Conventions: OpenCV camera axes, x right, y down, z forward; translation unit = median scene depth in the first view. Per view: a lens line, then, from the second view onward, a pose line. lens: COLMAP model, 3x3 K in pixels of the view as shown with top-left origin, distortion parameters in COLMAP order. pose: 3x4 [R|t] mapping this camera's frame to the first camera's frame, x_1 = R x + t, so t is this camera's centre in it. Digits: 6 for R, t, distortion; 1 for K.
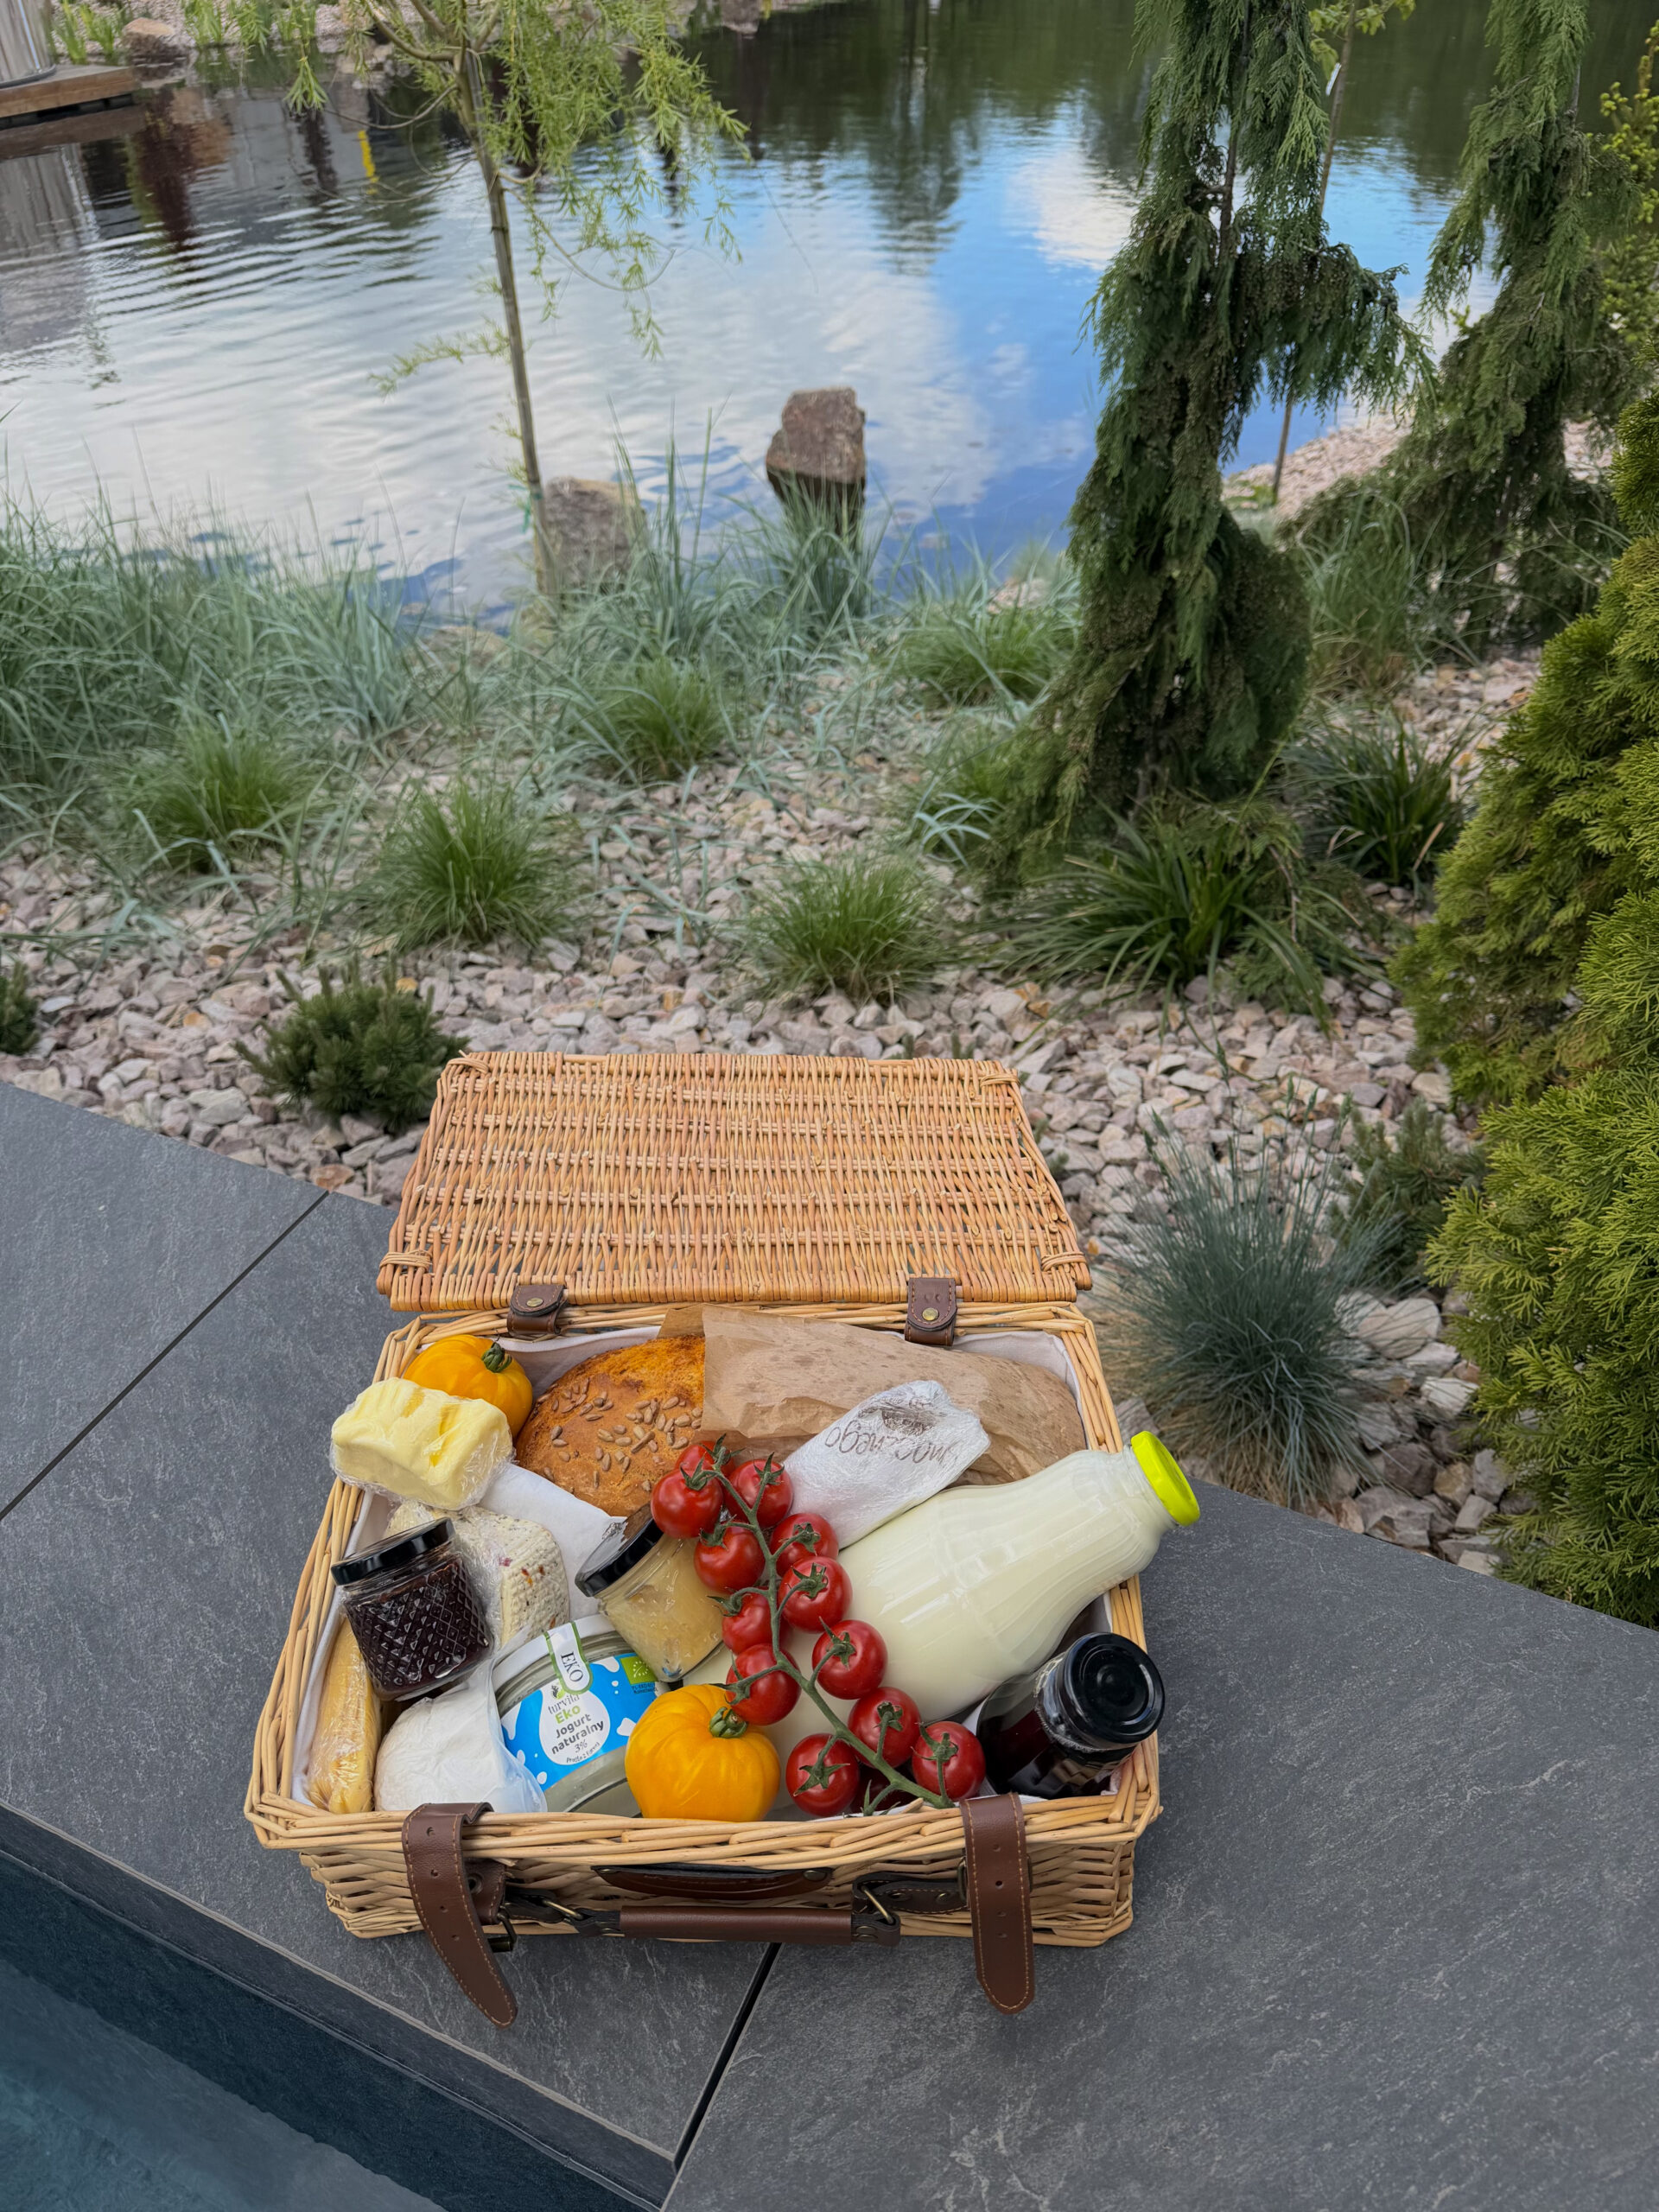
lens RADIAL K [[1556.4, 0, 829.5], [0, 1556.4, 1106.0], [0, 0, 1]] dist [-0.004451, -0.057705]
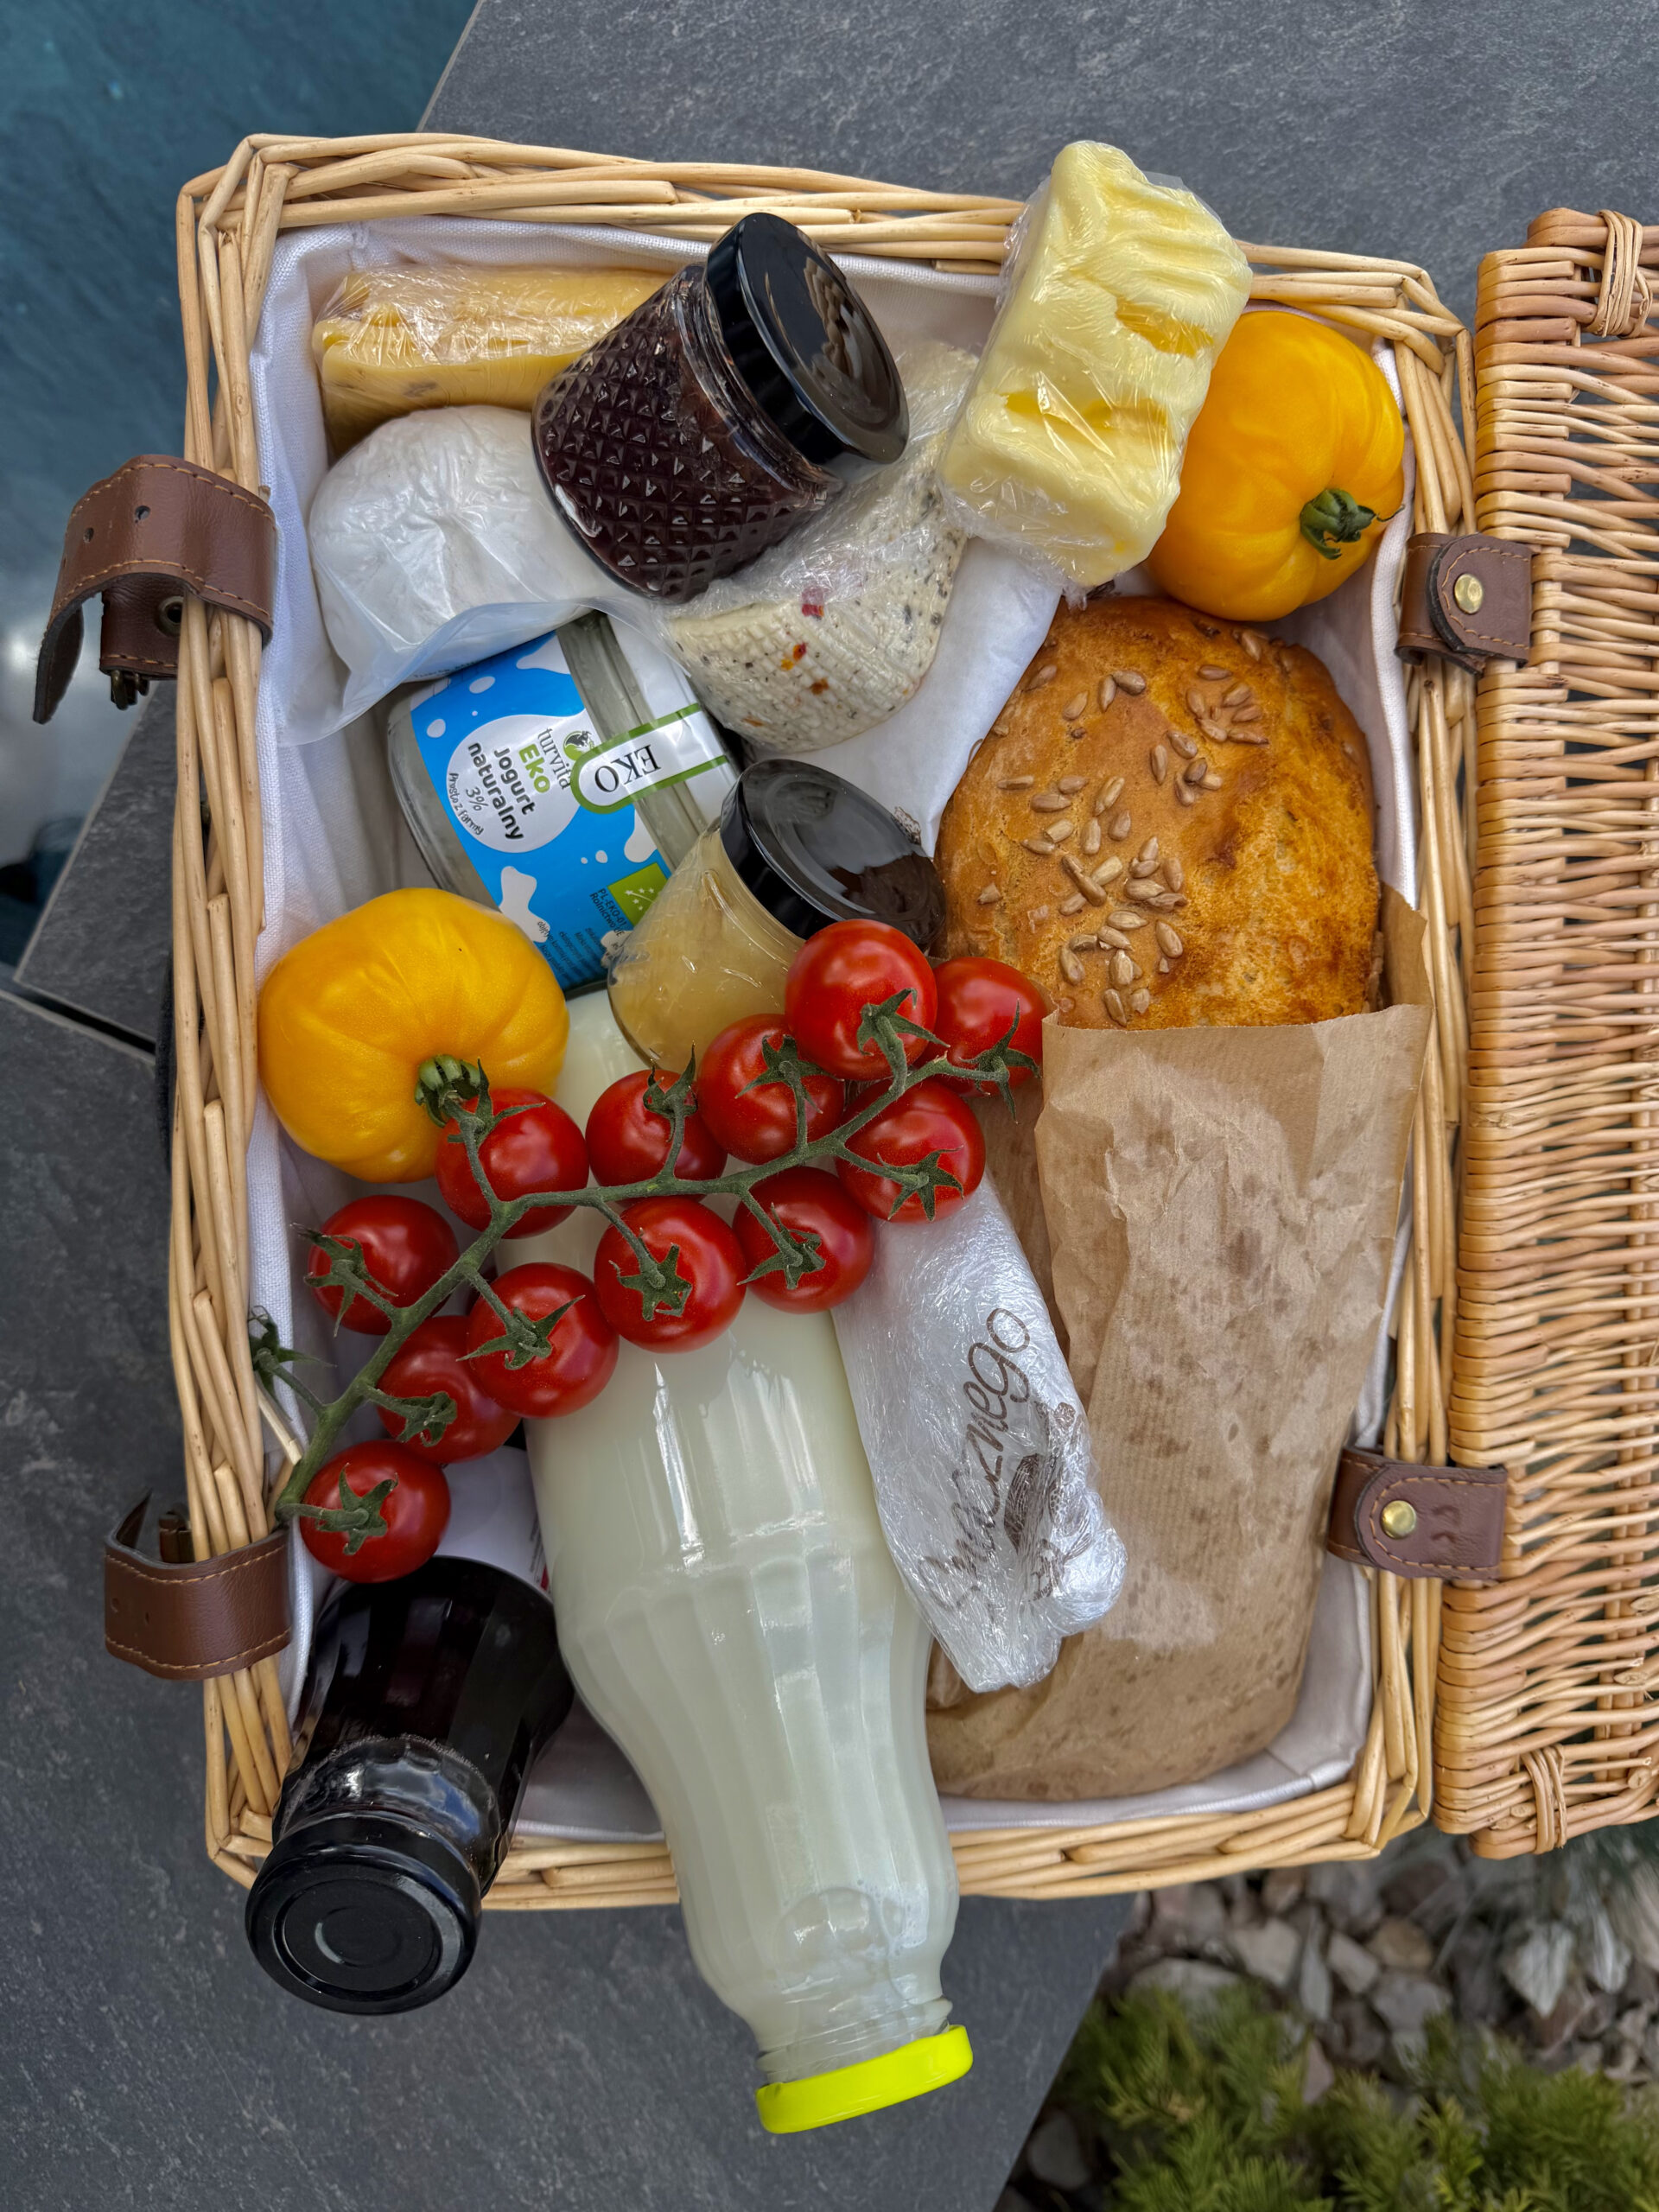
lens RADIAL K [[1606.0, 0, 828.9], [0, 1606.0, 1094.6], [0, 0, 1]] dist [-0.026562, 0.004314]
pose [[-0.012078, 0.997443, 0.070433, -0.082958], [-0.757913, -0.055078, 0.650026, -0.029724], [0.652244, -0.045531, 0.756641, 0.552404]]
